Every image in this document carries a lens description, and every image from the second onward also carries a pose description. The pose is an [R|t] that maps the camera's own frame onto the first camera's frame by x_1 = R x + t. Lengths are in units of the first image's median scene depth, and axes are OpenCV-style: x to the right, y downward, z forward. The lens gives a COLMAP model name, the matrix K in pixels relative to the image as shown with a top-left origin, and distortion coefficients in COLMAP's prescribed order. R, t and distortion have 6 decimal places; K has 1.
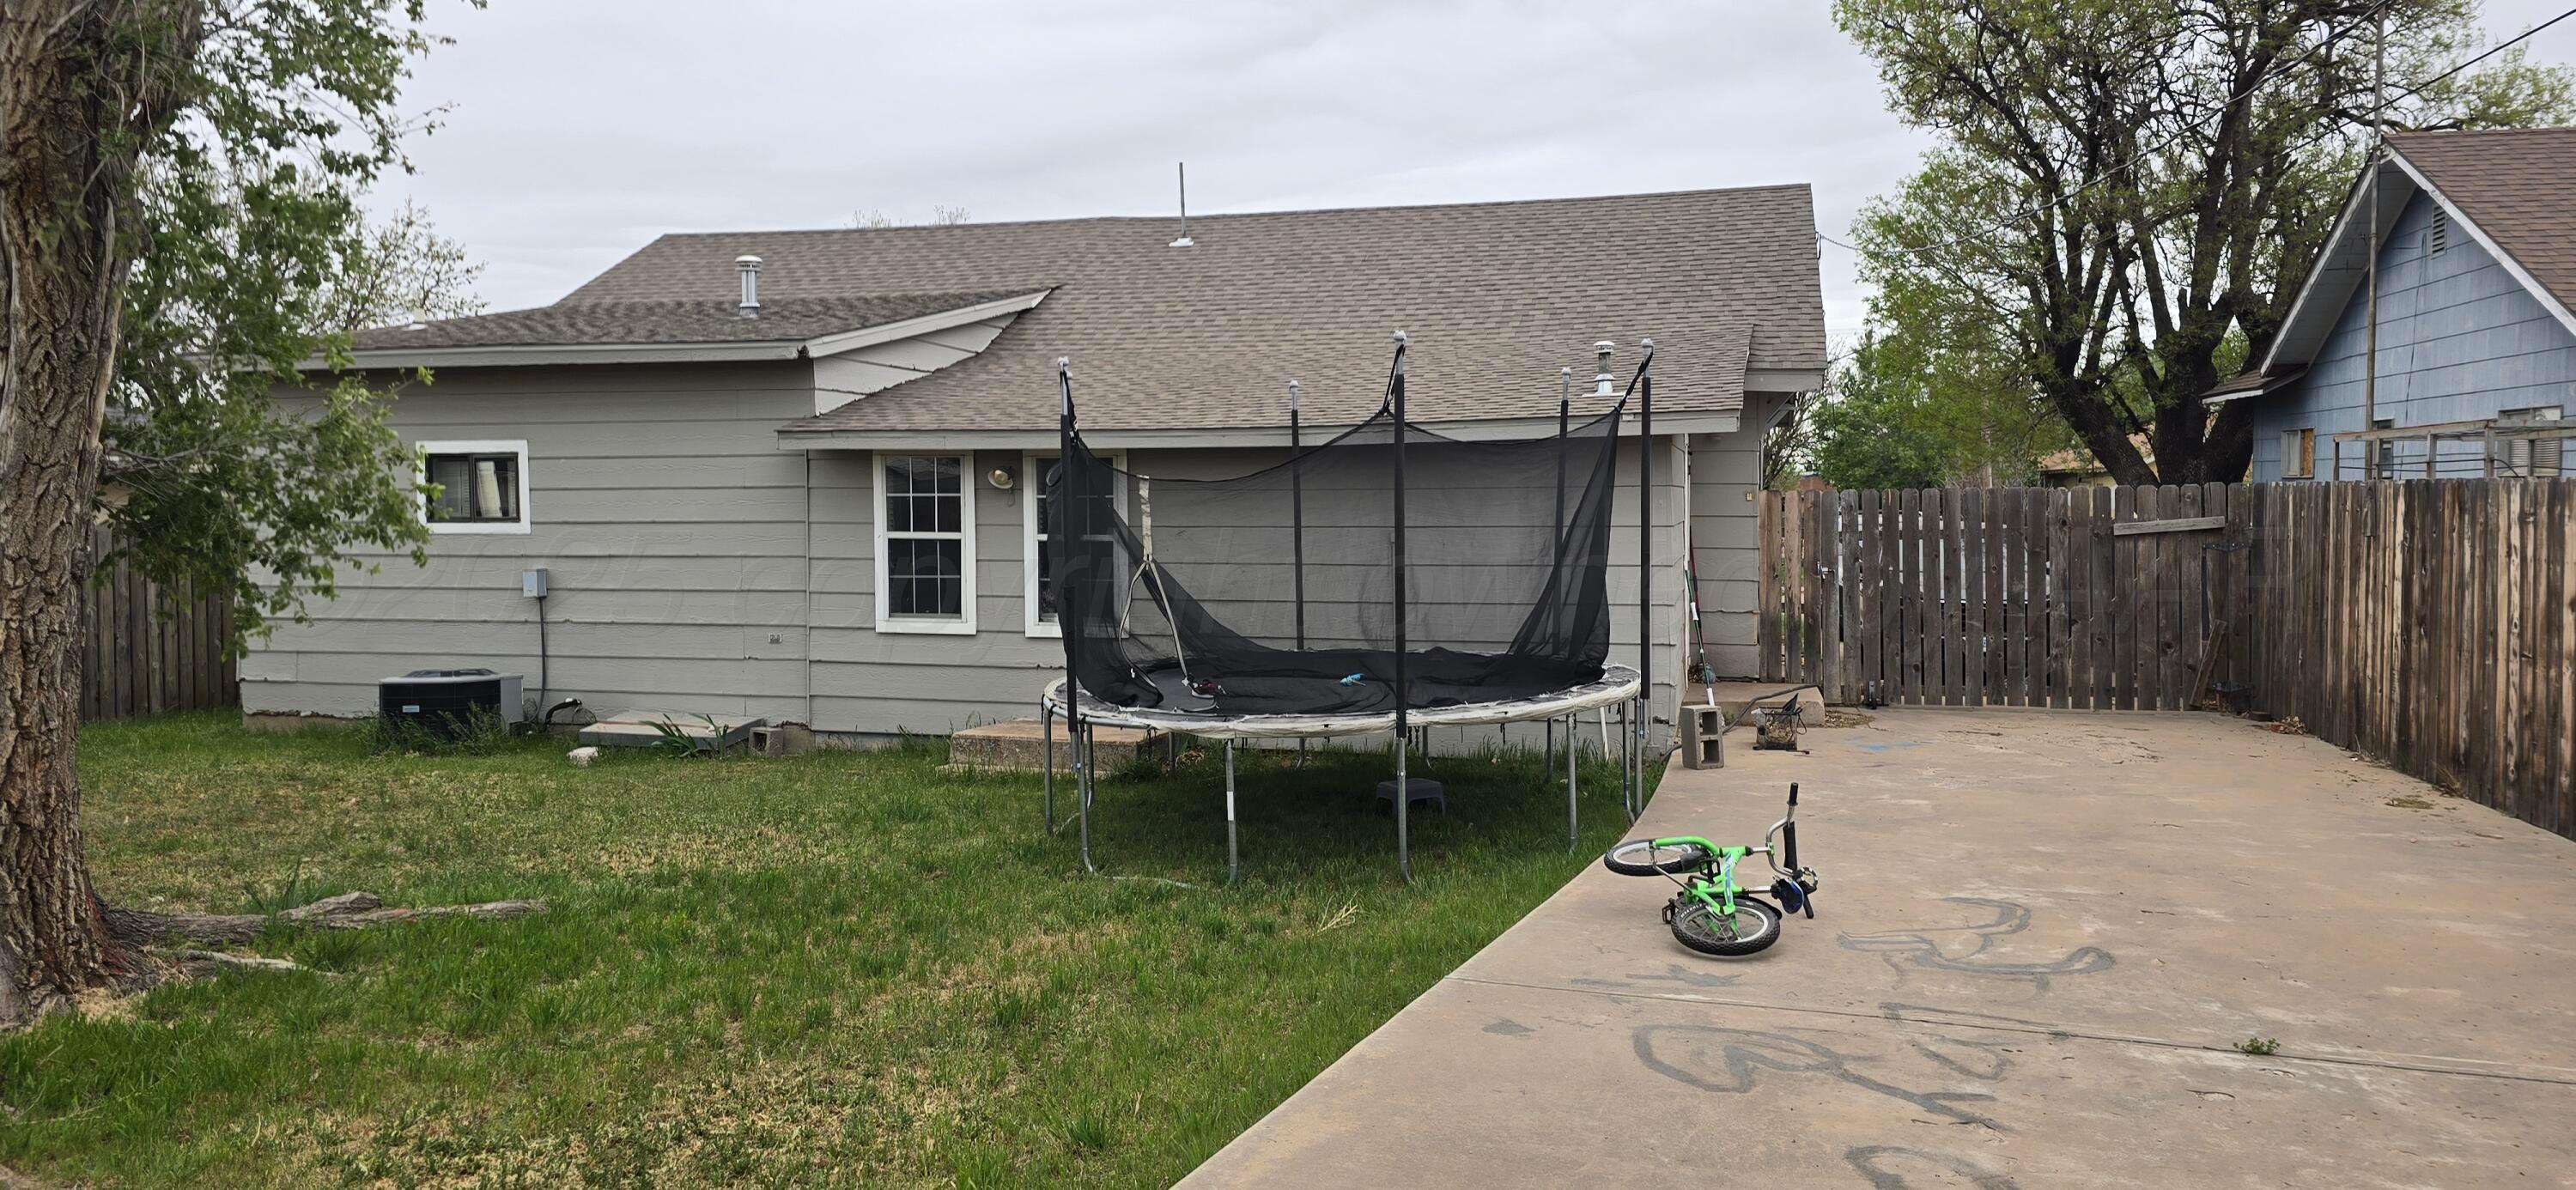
lens RADIAL K [[1730.0, 0, 1296.5], [0, 1730.0, 591.1], [0, 0, 1]] dist [0.069243, -0.061294]
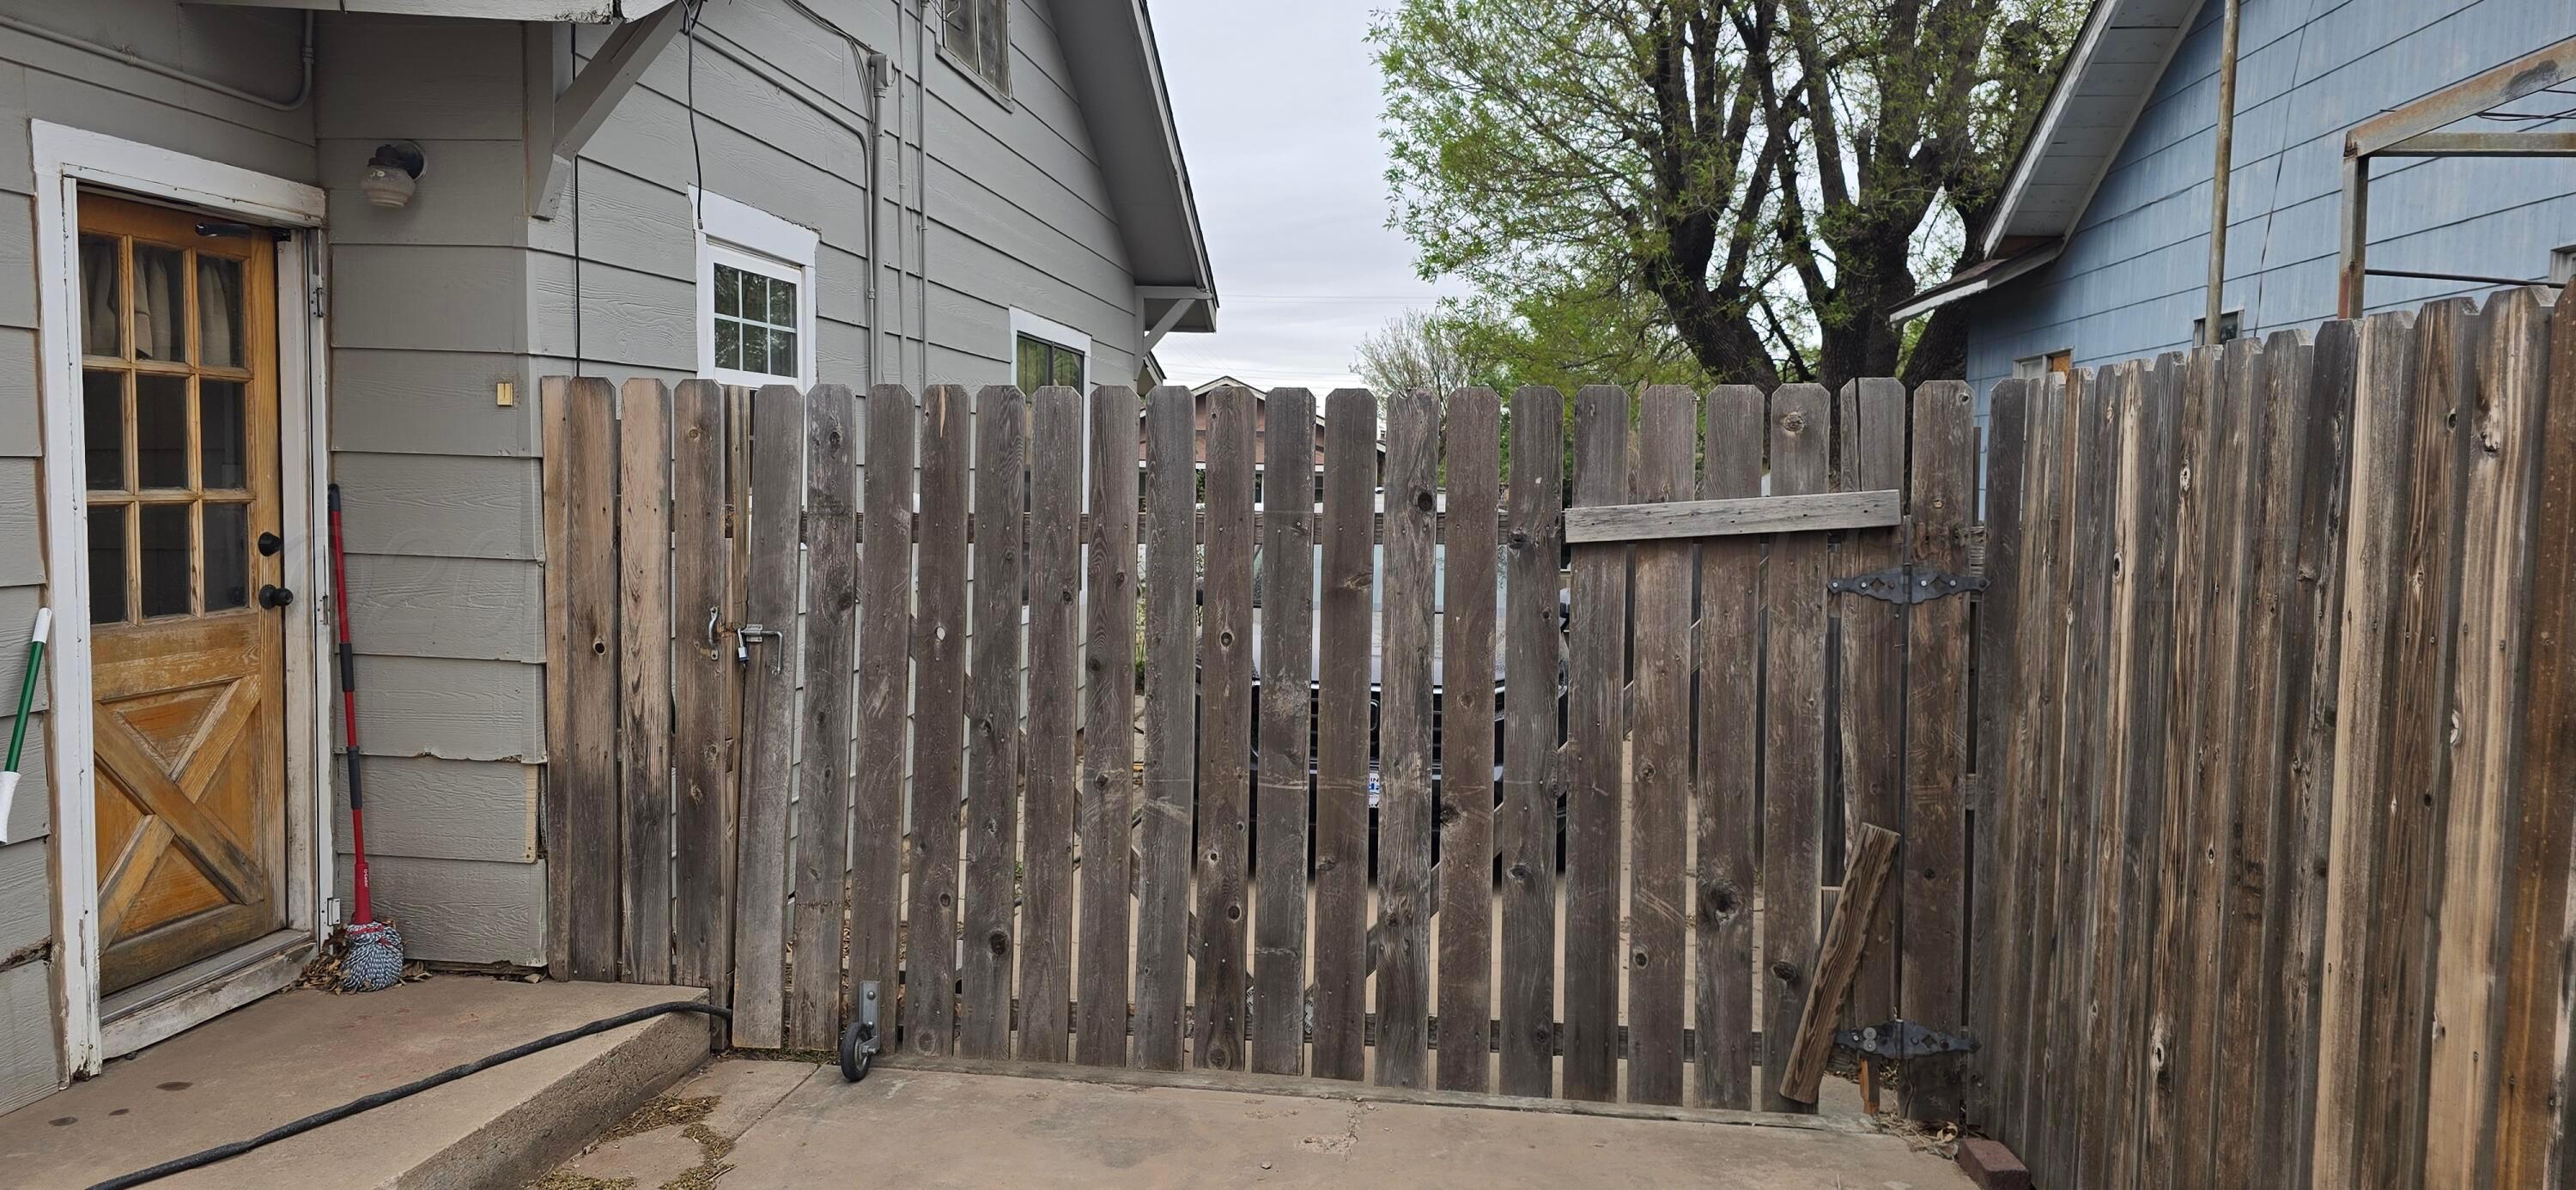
lens RADIAL K [[1645.2, 0, 1291.0], [0, 1645.2, 621.4], [0, 0, 1]] dist [-0.002814, -0.003043]
pose [[0.993052, 0.011862, 0.117073, 0.375153], [-0.015285, 0.999480, 0.028385, -0.024934], [-0.116675, -0.029977, 0.992718, 0.699306]]
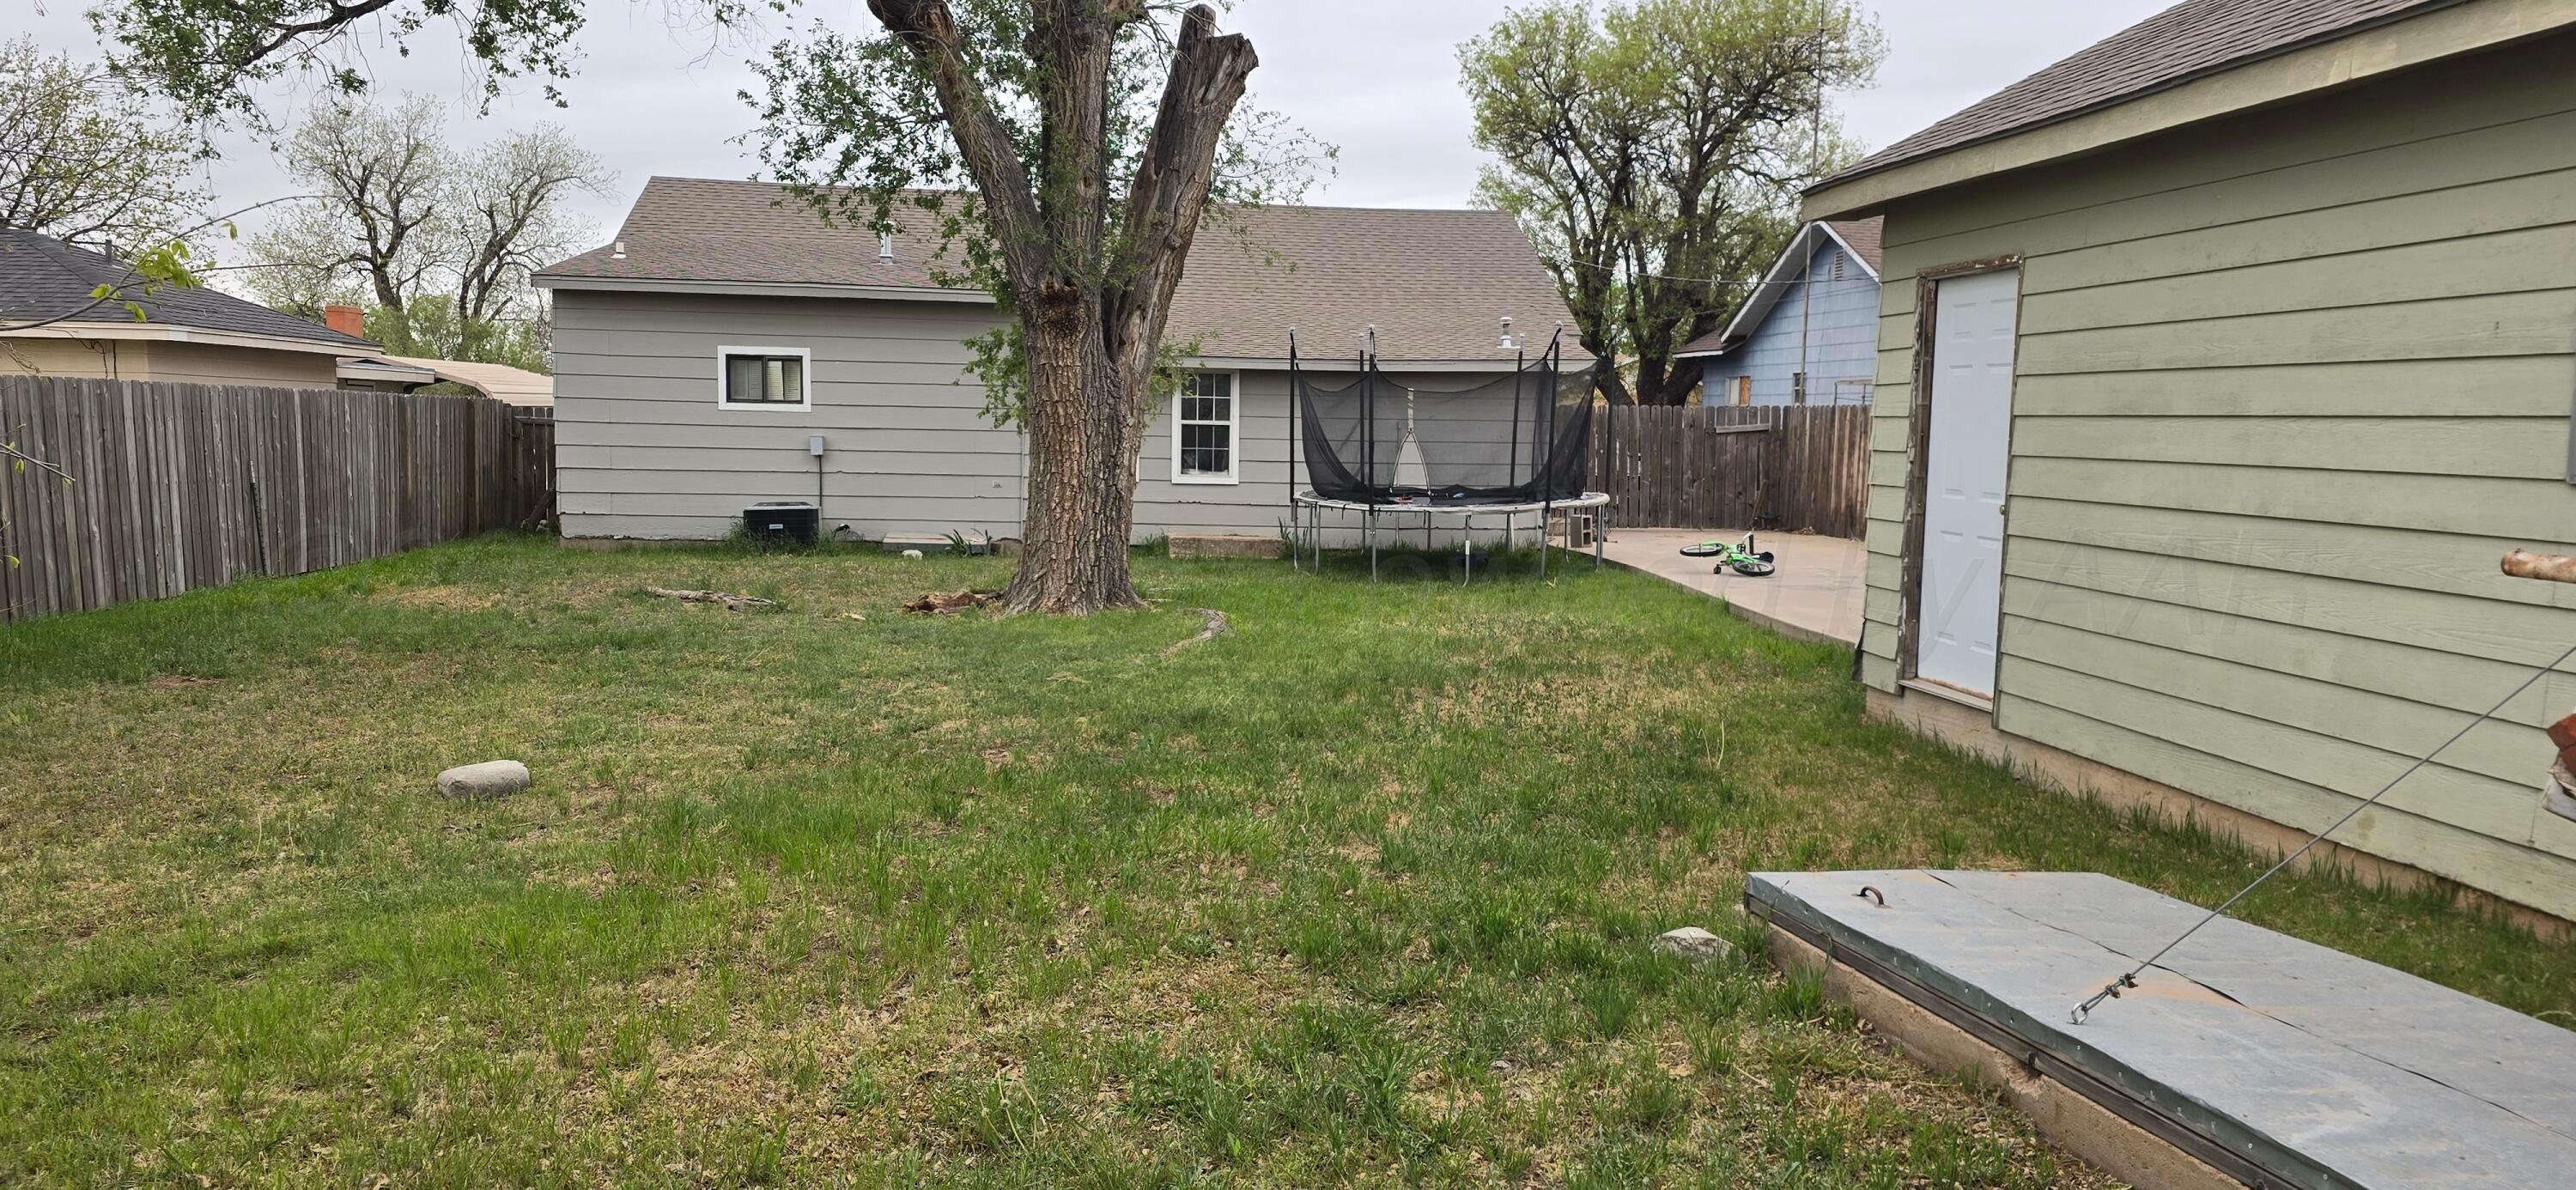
lens RADIAL K [[1724.0, 0, 1288.0], [0, 1724.0, 595.0], [0, 0, 1]] dist [0.109554, 0.000193]
pose [[0.926800, -0.016104, 0.375211, -0.614260], [-0.002211, 0.998829, 0.048330, 0.048977], [-0.375549, -0.045622, 0.925679, -0.505288]]
